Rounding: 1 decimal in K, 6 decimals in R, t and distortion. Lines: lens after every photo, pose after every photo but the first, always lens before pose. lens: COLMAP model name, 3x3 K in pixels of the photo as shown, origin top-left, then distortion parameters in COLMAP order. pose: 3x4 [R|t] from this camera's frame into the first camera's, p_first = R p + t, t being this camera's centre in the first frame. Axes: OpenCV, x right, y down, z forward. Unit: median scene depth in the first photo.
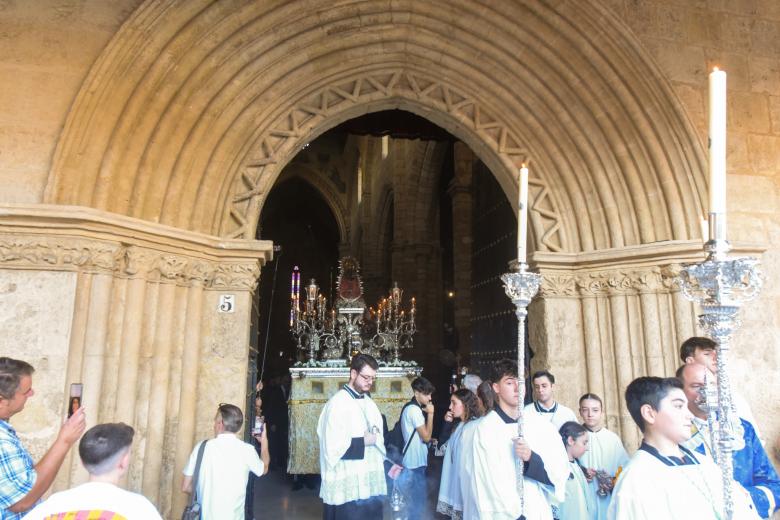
lens RADIAL K [[525.3, 0, 387.5], [0, 525.3, 264.4], [0, 0, 1]] dist [0.001865, 0.000391]
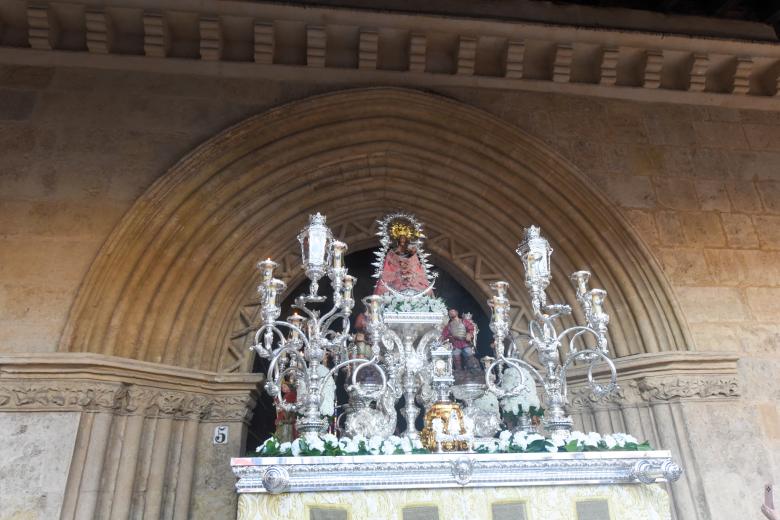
lens RADIAL K [[513.1, 0, 387.4], [0, 513.1, 264.2], [0, 0, 1]] dist [0.000401, 0.000928]
pose [[0.995729, -0.062463, -0.067983, 0.118976], [0.045545, 0.972876, -0.226800, -0.010753], [0.080305, 0.222735, 0.971566, -0.062608]]
